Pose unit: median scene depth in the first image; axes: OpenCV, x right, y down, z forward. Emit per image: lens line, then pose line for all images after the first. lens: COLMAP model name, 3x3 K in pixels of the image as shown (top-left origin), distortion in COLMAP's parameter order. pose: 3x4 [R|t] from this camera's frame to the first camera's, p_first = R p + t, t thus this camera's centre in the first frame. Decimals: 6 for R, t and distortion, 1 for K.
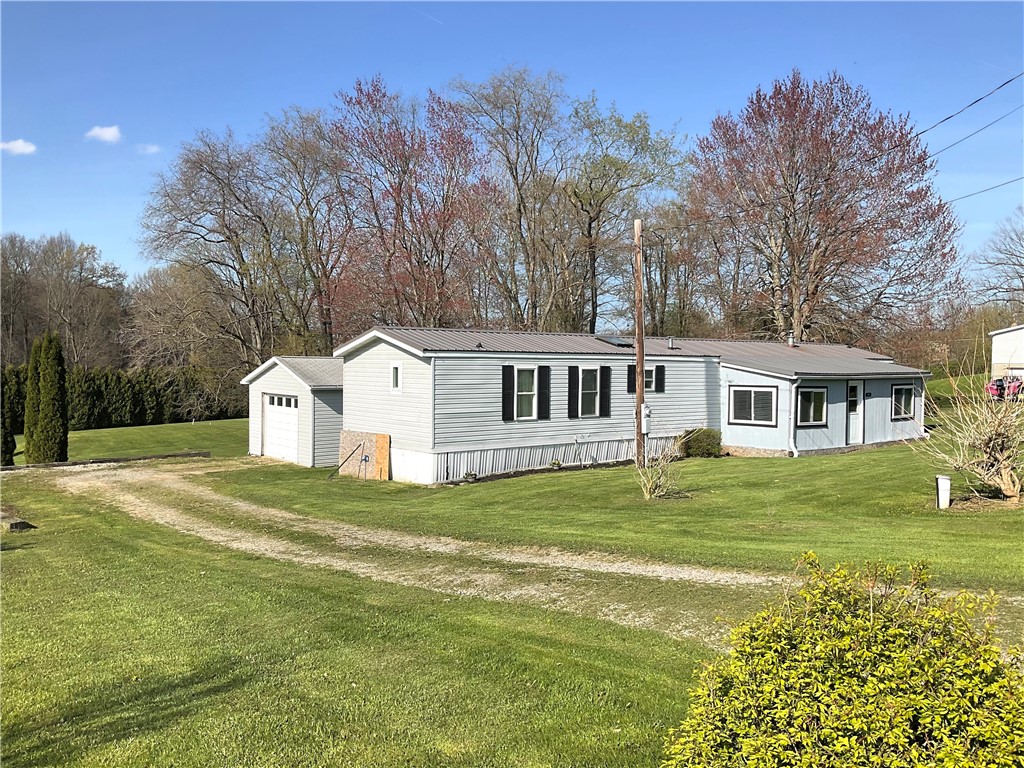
lens RADIAL K [[845.5, 0, 511.1], [0, 845.5, 384.9], [0, 0, 1]] dist [0.076924, -0.141838]
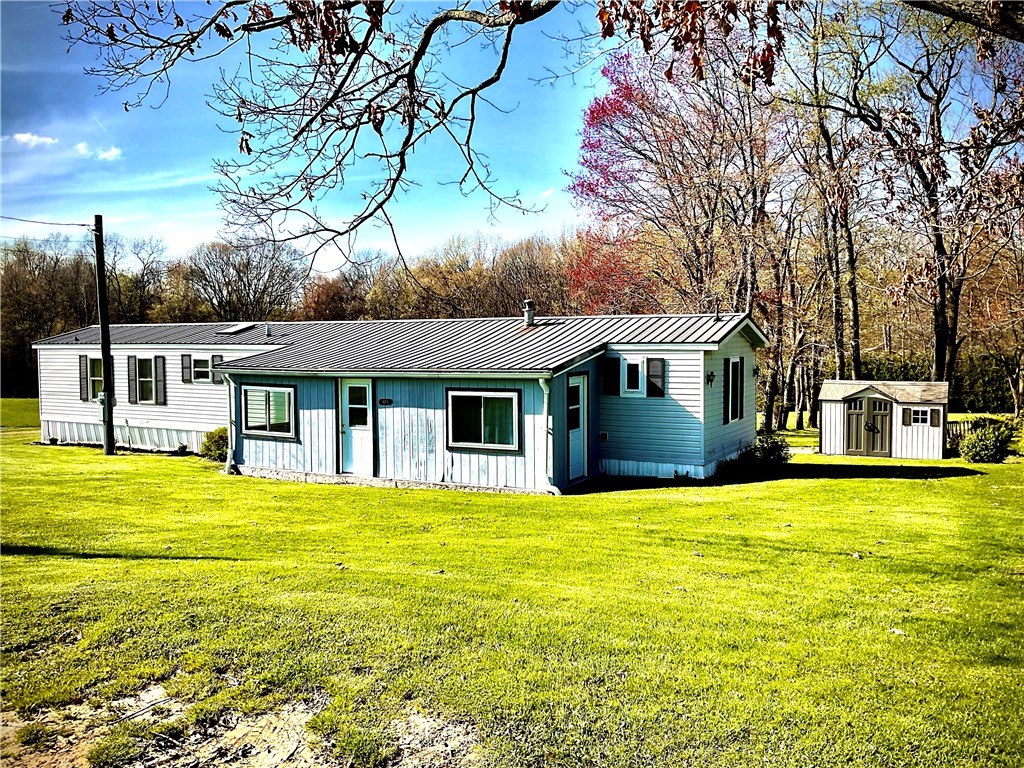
lens RADIAL K [[845.5, 0, 514.7], [0, 845.5, 386.1], [0, 0, 1]] dist [0.076924, -0.141838]
pose [[0.368135, 0.033833, -0.929157, 1.064182], [-0.020795, 0.999387, 0.028151, -0.020392], [0.929540, 0.008959, 0.368613, 0.883460]]
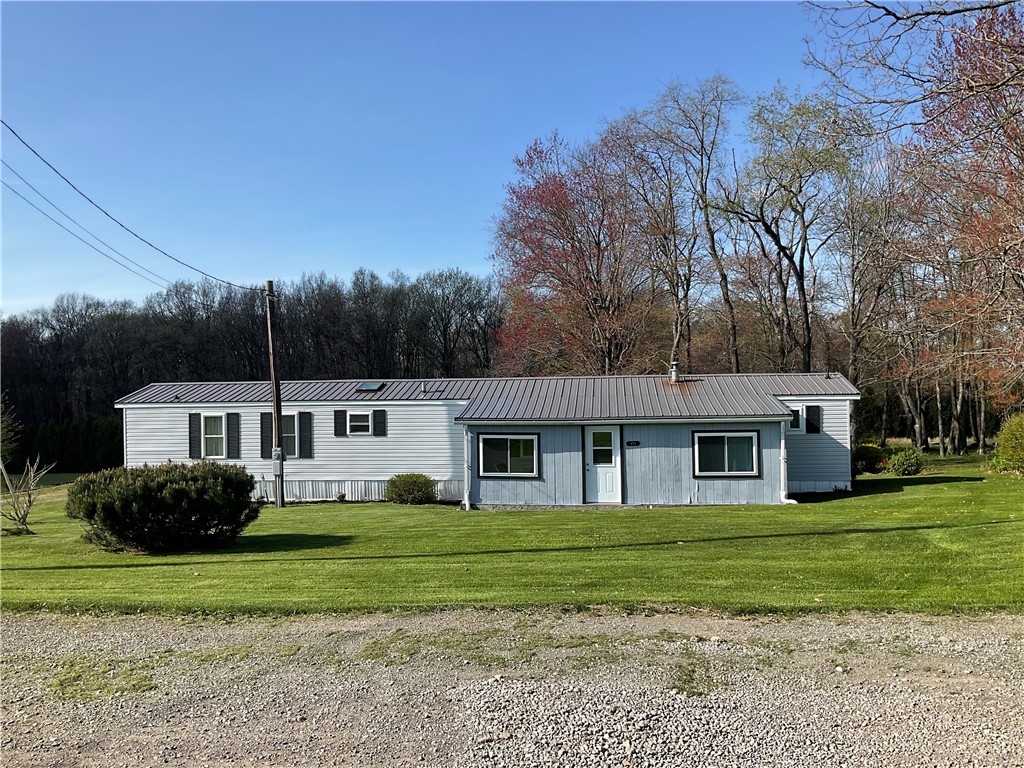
lens RADIAL K [[845.5, 0, 508.5], [0, 845.5, 382.8], [0, 0, 1]] dist [0.076924, -0.141838]
pose [[0.684980, -0.028016, -0.728023, 0.944506], [0.000286, 0.999271, -0.038186, -0.015489], [0.728562, 0.025948, 0.684488, 0.382038]]
